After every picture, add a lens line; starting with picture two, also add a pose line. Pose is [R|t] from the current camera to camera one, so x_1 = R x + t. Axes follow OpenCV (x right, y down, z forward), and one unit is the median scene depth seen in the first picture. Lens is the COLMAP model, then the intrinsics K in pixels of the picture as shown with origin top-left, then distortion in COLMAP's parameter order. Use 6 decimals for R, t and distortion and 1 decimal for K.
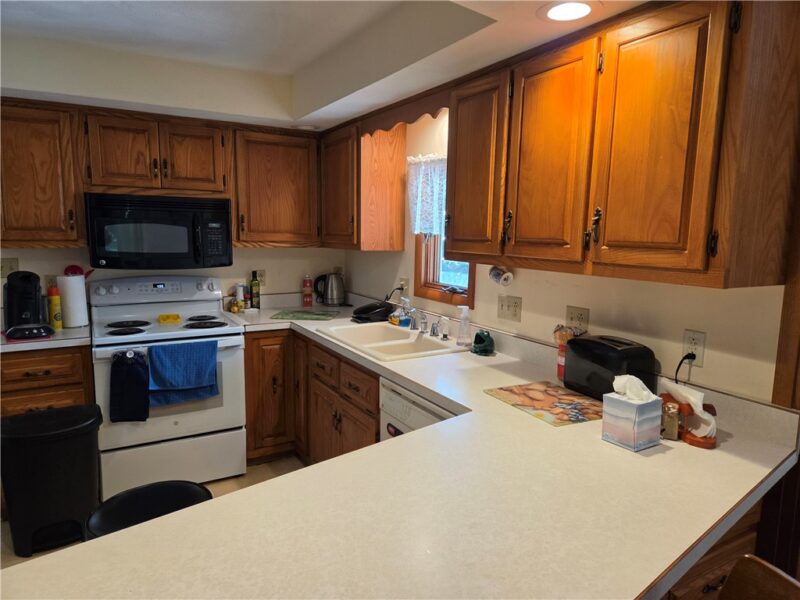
lens RADIAL K [[539.7, 0, 400.7], [0, 539.7, 301.3], [0, 0, 1]] dist [0.043129, -0.026515]
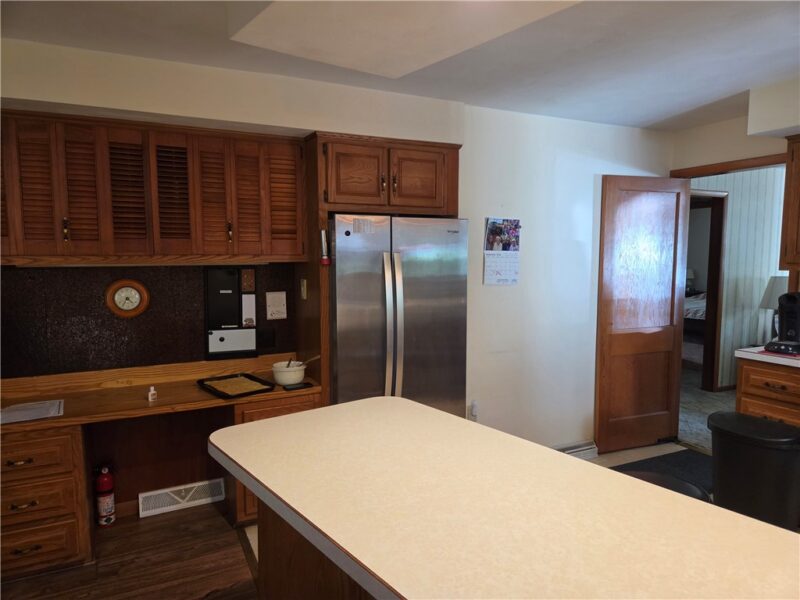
lens RADIAL K [[539.7, 0, 400.8], [0, 539.7, 301.4], [0, 0, 1]] dist [0.043129, -0.026515]
pose [[-0.066952, 0.078535, -0.994661, 1.126885], [-0.130439, 0.987653, 0.086762, -0.076247], [0.989193, 0.135551, -0.055881, 0.764361]]
